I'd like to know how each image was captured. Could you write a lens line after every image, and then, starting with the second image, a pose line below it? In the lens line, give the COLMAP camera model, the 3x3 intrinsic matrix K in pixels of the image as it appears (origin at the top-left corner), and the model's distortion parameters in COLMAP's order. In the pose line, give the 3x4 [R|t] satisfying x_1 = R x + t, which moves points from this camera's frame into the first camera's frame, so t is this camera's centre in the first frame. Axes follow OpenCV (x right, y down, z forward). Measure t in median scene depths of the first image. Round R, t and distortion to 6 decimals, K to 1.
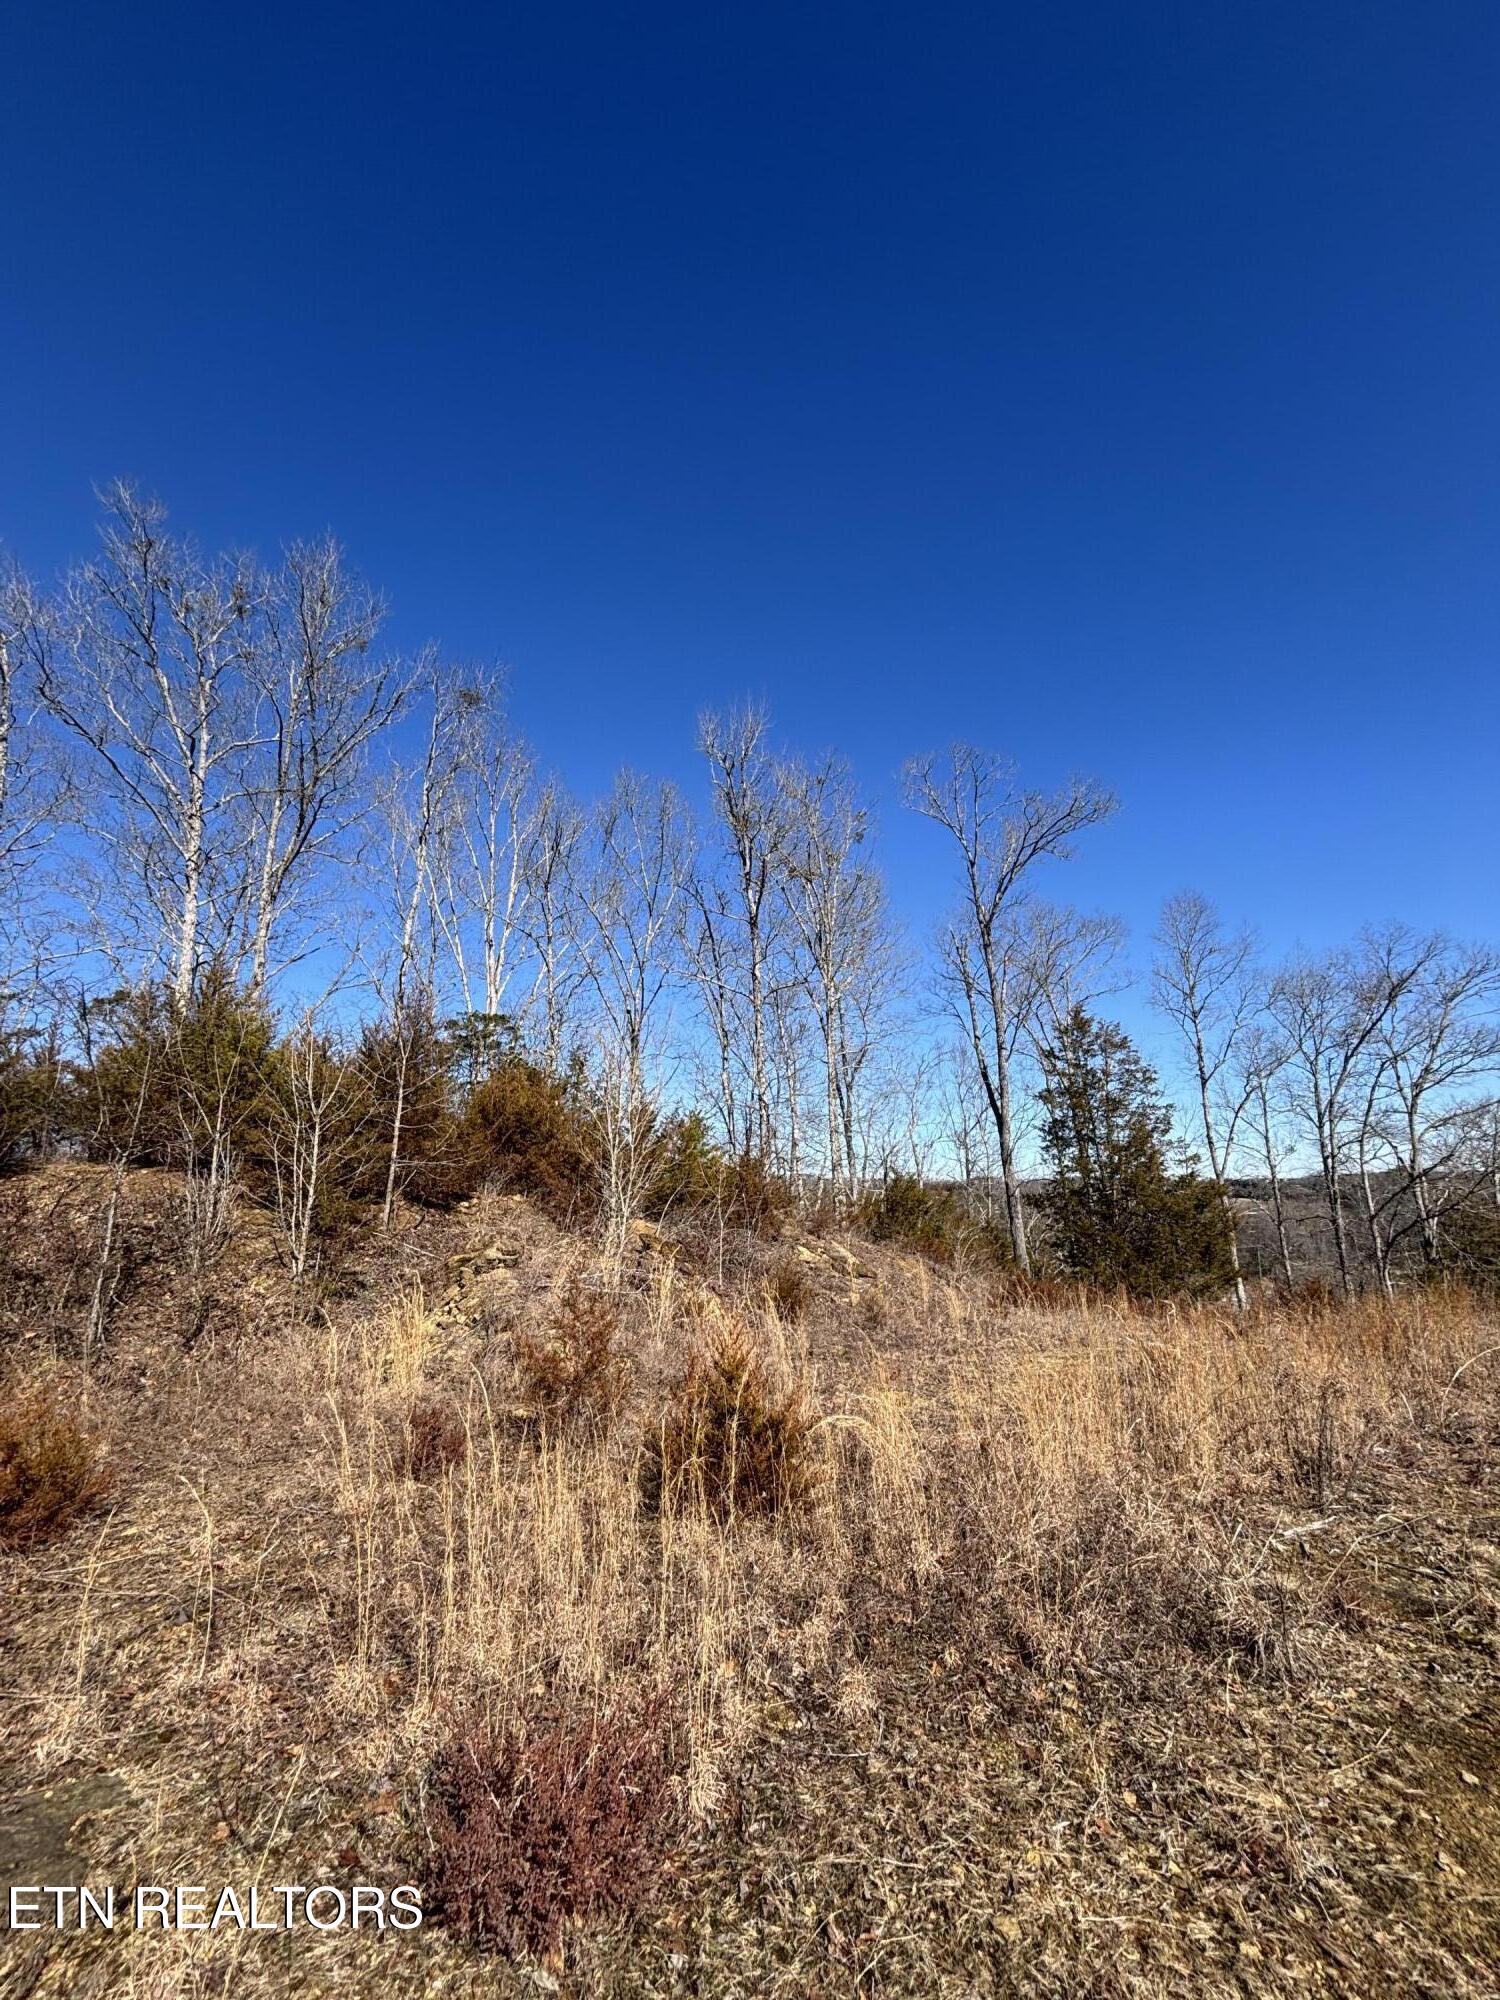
lens RADIAL K [[808.3, 0, 750.5], [0, 808.3, 1000.7], [0, 0, 1]] dist [-0.005635, 0.003352]
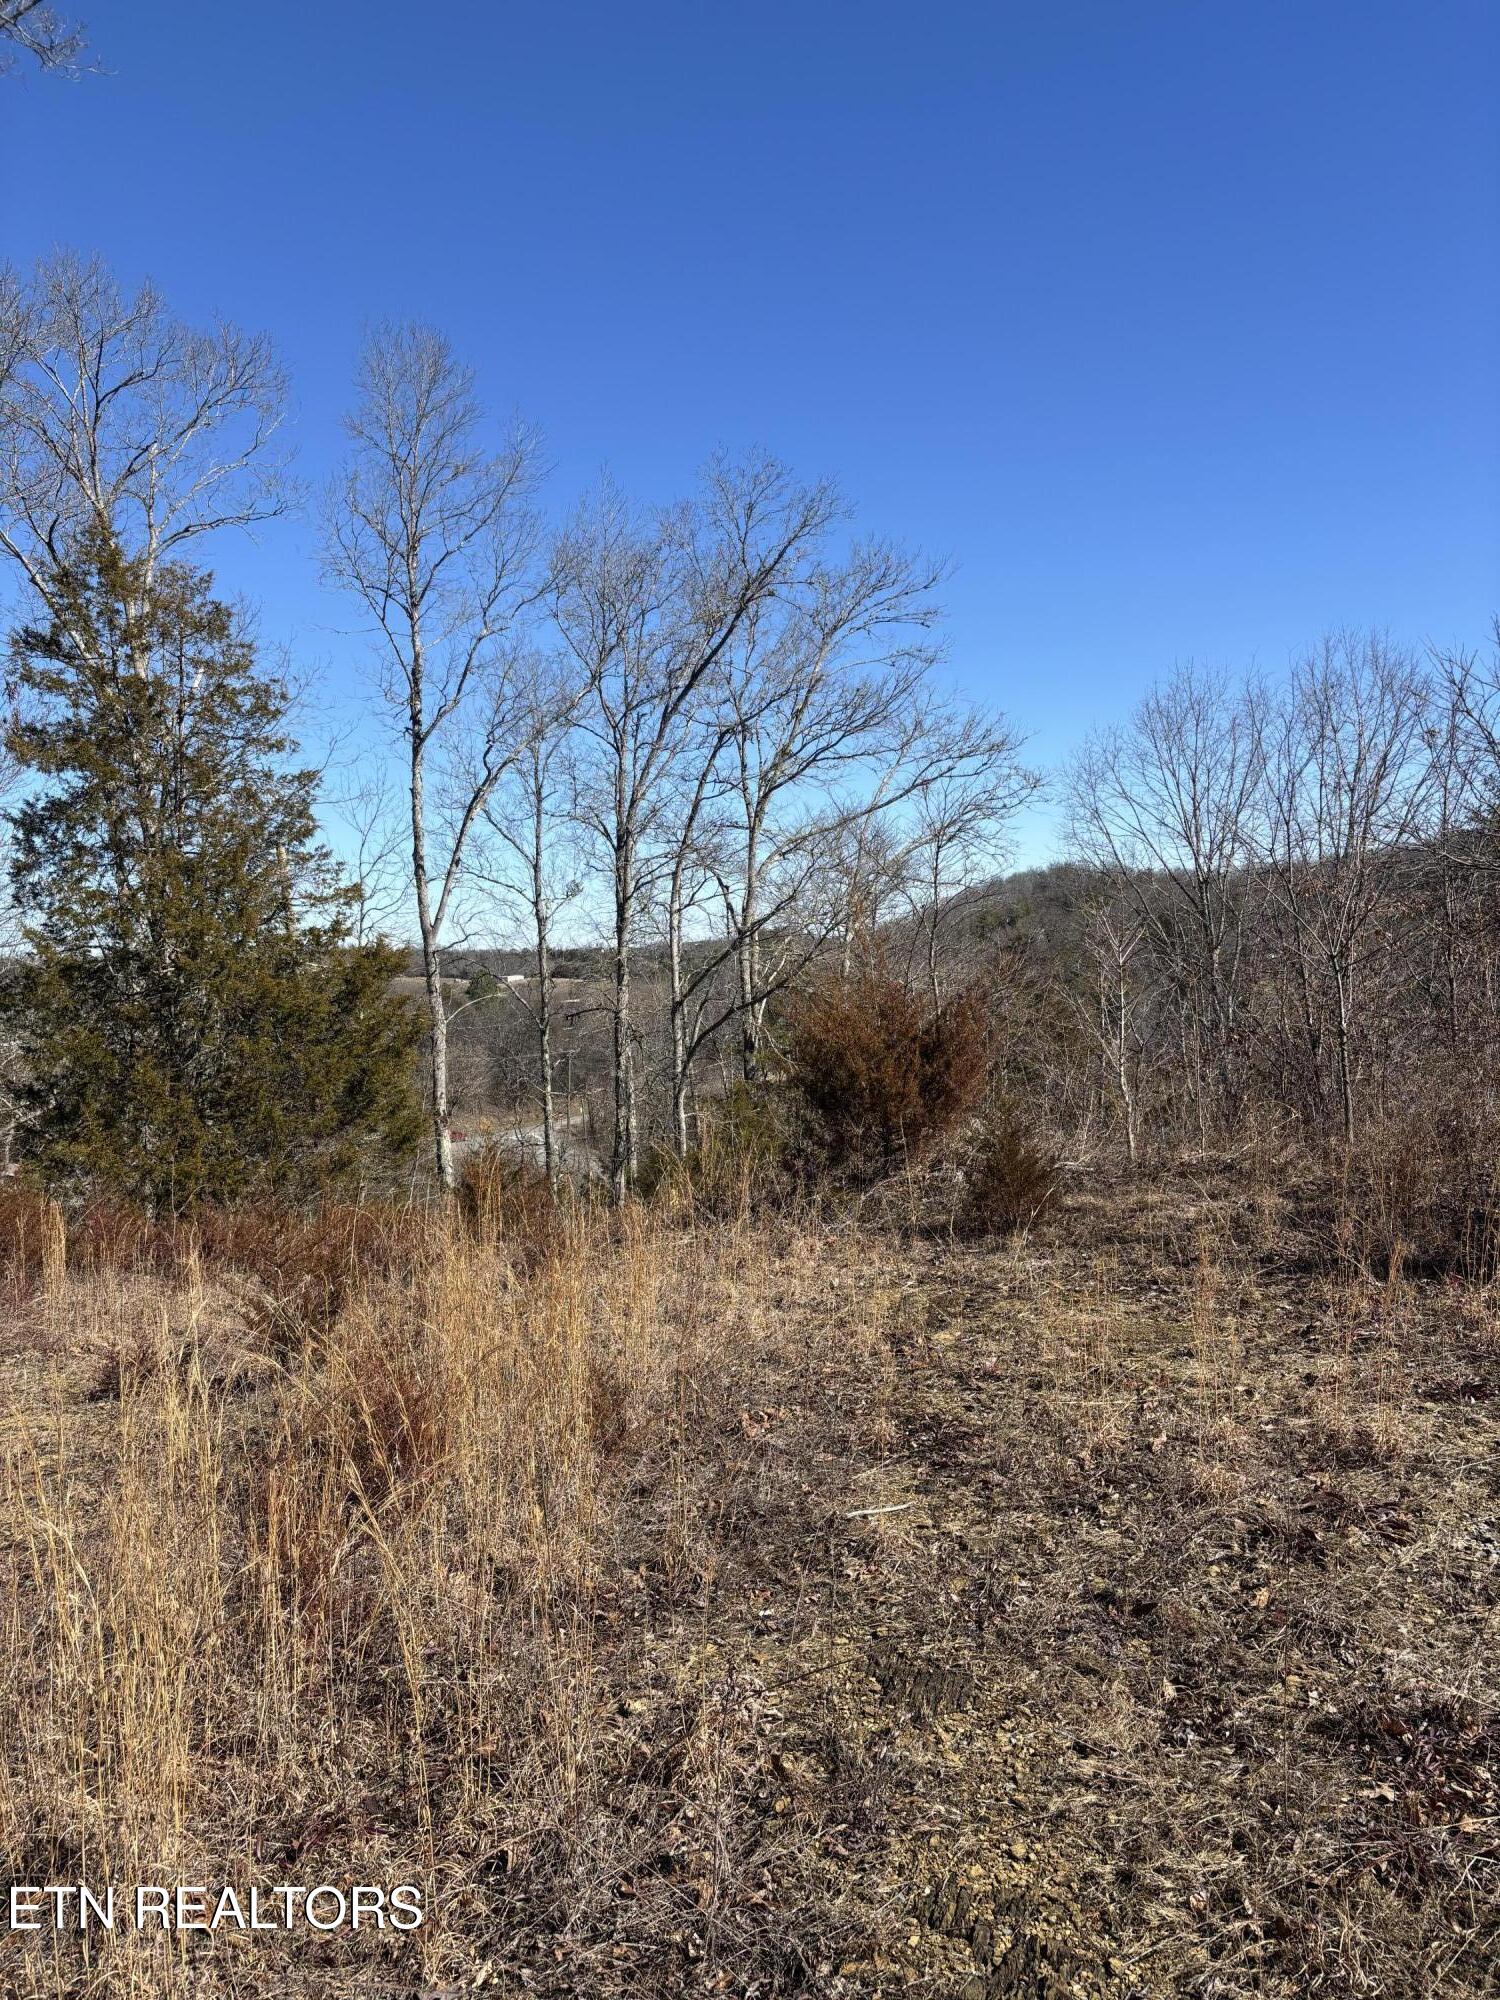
lens RADIAL K [[1512.8, 0, 743.1], [0, 1512.8, 985.7], [0, 0, 1]] dist [0.047810, 0.002852]
pose [[0.793181, -0.023694, 0.608525, 0.324705], [-0.120050, 0.973551, 0.194386, 0.084207], [-0.597036, -0.227237, 0.769358, 0.313065]]
